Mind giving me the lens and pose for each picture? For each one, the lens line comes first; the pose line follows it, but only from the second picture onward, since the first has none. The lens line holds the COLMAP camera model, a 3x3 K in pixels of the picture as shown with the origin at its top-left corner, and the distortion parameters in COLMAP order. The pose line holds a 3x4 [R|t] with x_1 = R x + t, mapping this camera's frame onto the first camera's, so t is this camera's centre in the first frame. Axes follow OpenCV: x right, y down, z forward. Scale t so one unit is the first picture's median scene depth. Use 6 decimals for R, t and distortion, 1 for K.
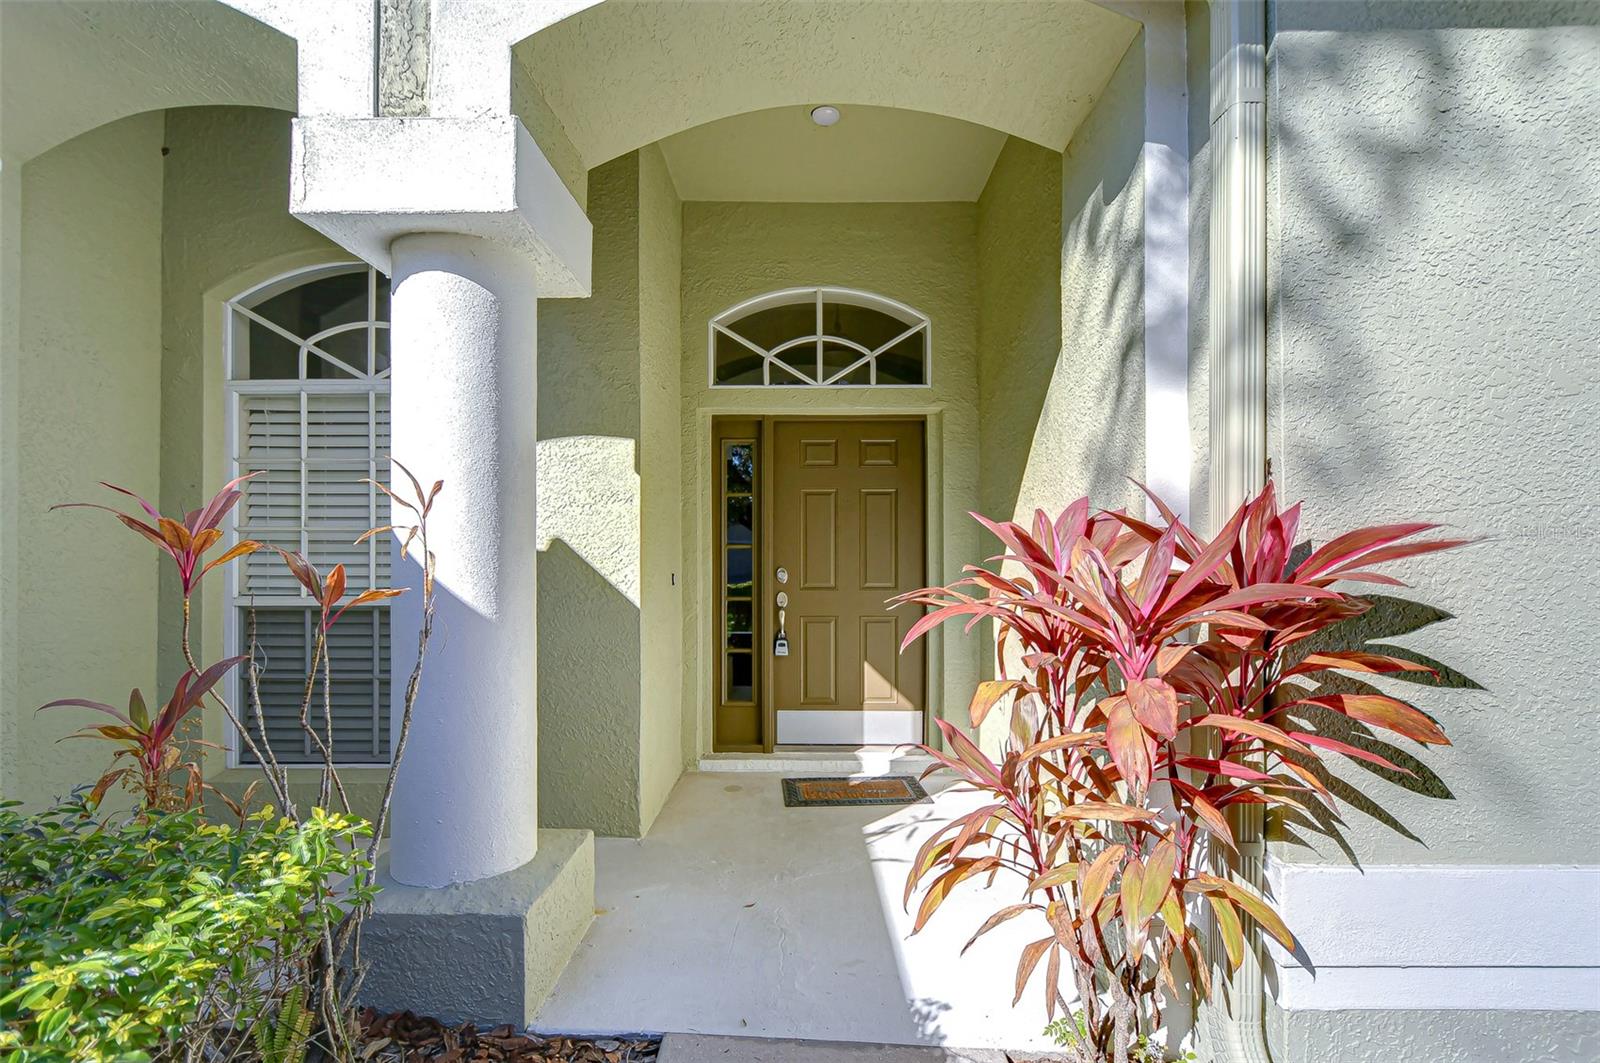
lens RADIAL K [[764.7, 0, 797.2], [0, 764.7, 537.4], [0, 0, 1]] dist [0.002298, 0.000628]
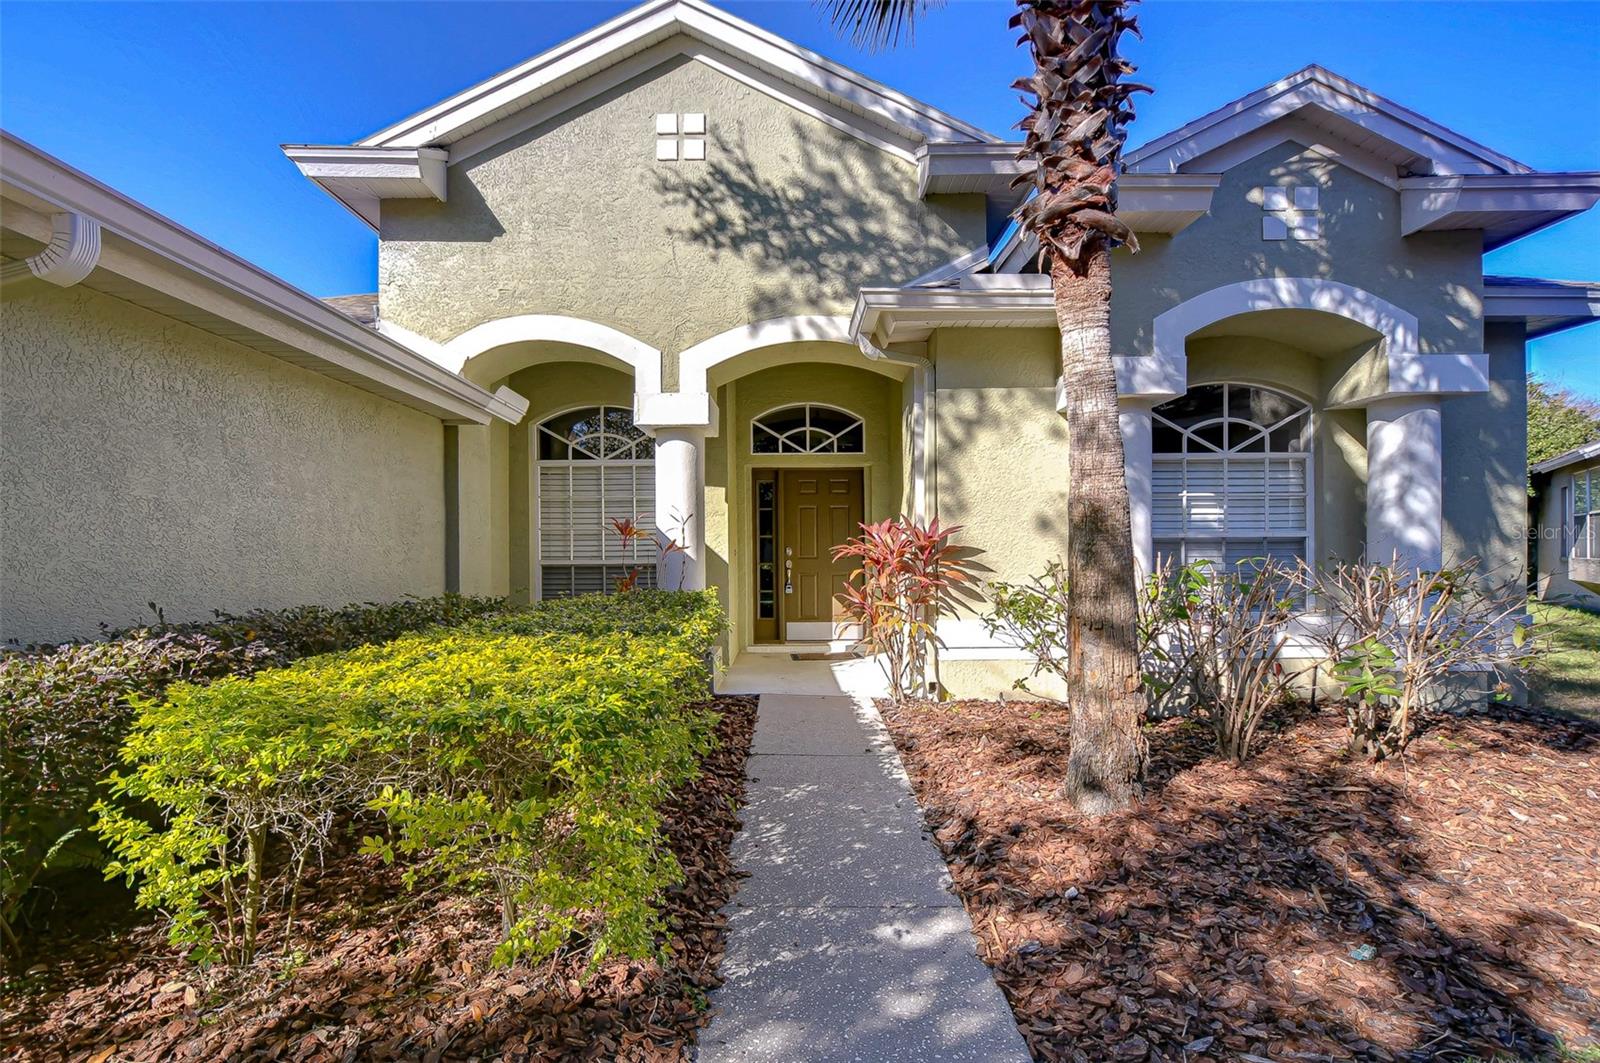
lens RADIAL K [[759.3, 0, 796.2], [0, 759.3, 531.0], [0, 0, 1]] dist [-0.003217, -0.001849]
pose [[0.999835, -0.006710, 0.016893, -0.042991], [0.006786, 0.999967, -0.004430, 0.009176], [-0.016863, 0.004544, 0.999847, -1.160825]]
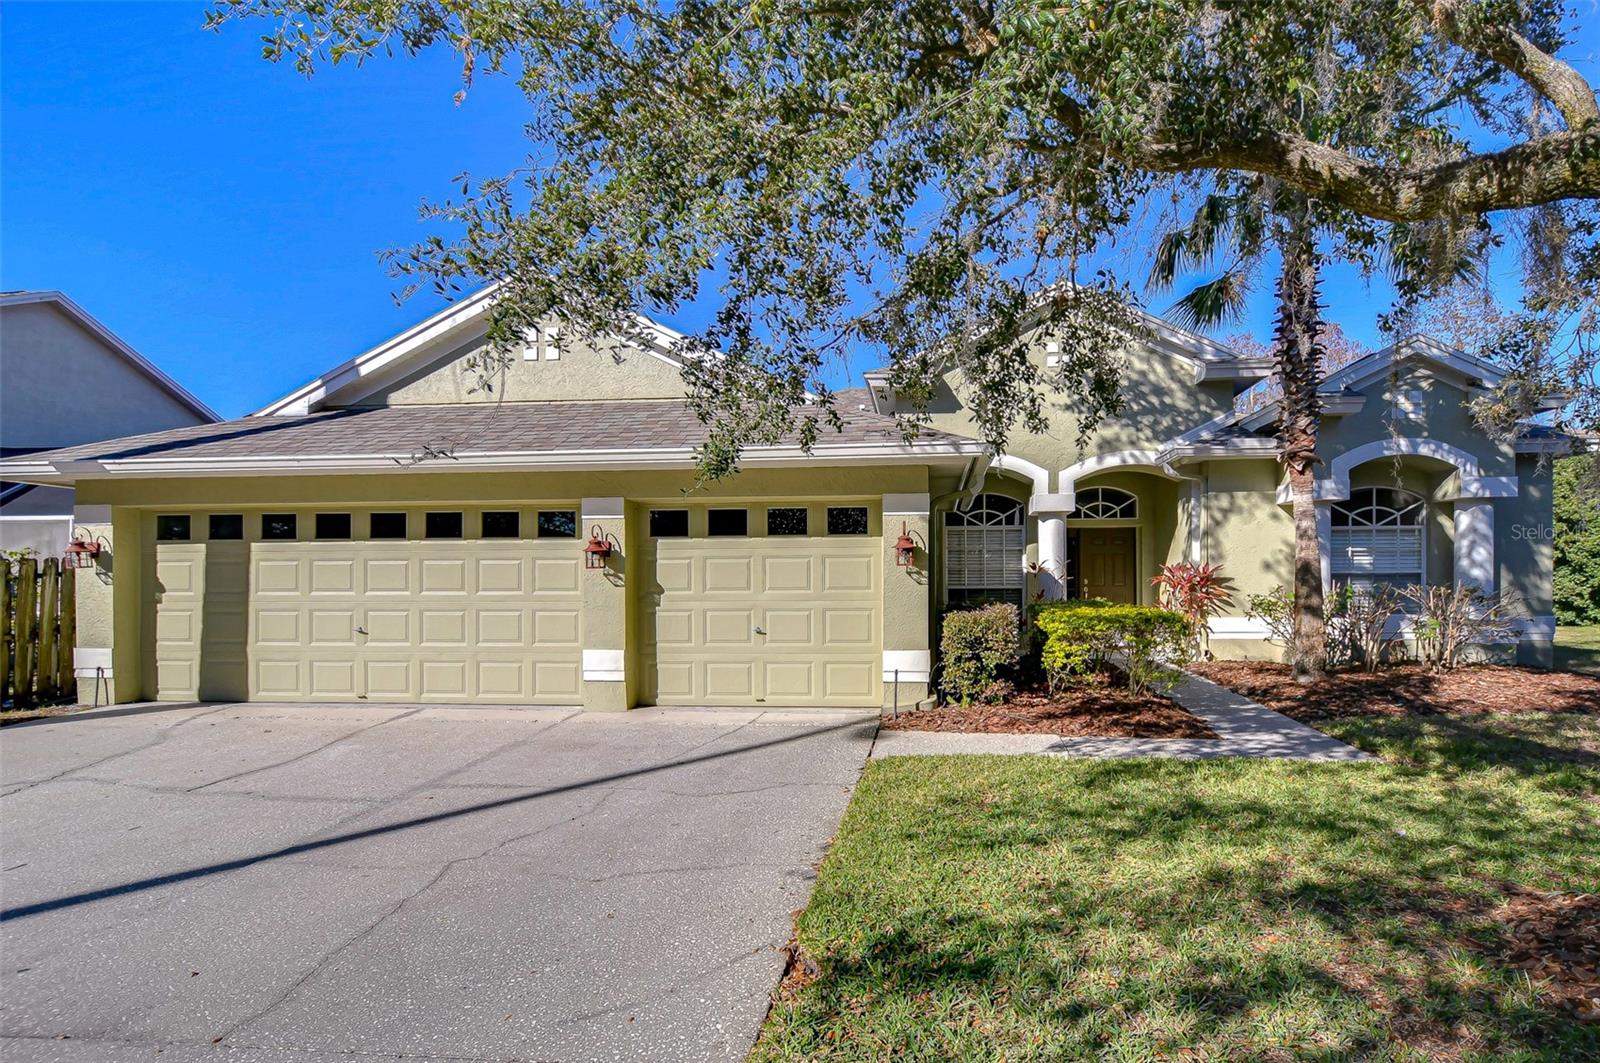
lens RADIAL K [[759.3, 0, 873.7], [0, 759.3, 569.3], [0, 0, 1]] dist [-0.003217, -0.001849]
pose [[0.995917, -0.006294, -0.090059, -0.757529], [0.006453, 0.999978, 0.001481, -0.009329], [0.090048, -0.002056, 0.995935, -2.645875]]
